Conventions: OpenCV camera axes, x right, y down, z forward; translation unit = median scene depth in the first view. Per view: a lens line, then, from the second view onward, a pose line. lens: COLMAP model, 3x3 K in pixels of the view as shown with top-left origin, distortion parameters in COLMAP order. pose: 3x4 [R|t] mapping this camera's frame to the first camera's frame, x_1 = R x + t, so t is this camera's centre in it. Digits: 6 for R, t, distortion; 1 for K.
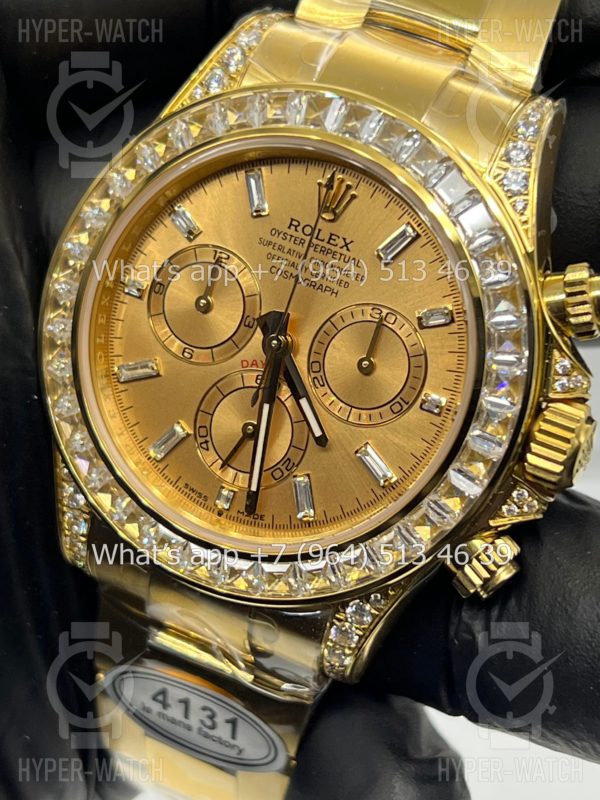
lens RADIAL K [[1842.6, 0, 300.0], [0, 1842.6, 400.0], [0, 0, 1]] dist [0.279589, -0.354611]
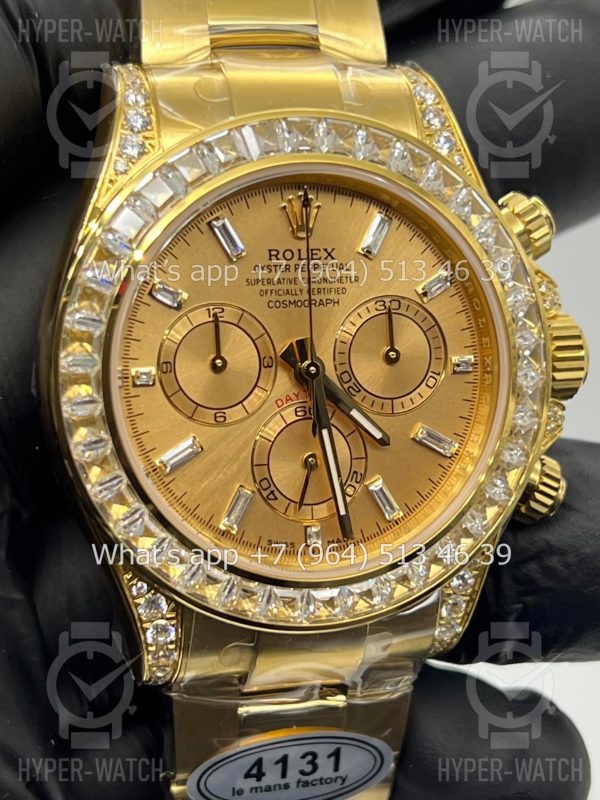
lens RADIAL K [[1842.6, 0, 300.0], [0, 1842.6, 400.0], [0, 0, 1]] dist [0.279589, -0.354611]
pose [[0.762494, -0.380682, 0.523149, -0.544523], [0.375074, 0.918930, 0.122010, -0.139324], [-0.527184, 0.103188, 0.843463, 0.160903]]
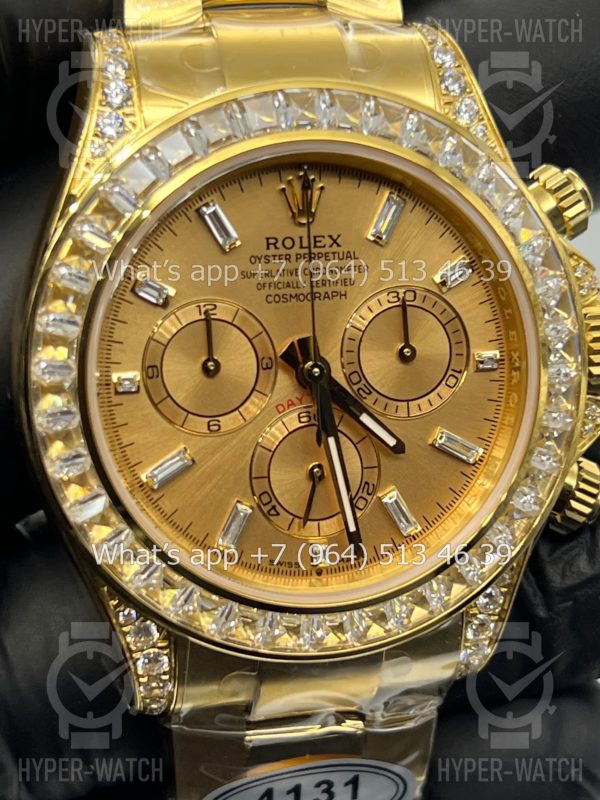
lens RADIAL K [[1842.6, 0, 300.0], [0, 1842.6, 400.0], [0, 0, 1]] dist [0.279589, -0.354611]
pose [[0.783957, -0.411098, 0.465198, -0.439699], [0.391356, 0.908947, 0.143725, -0.149248], [-0.481925, 0.069384, 0.873461, 0.219882]]
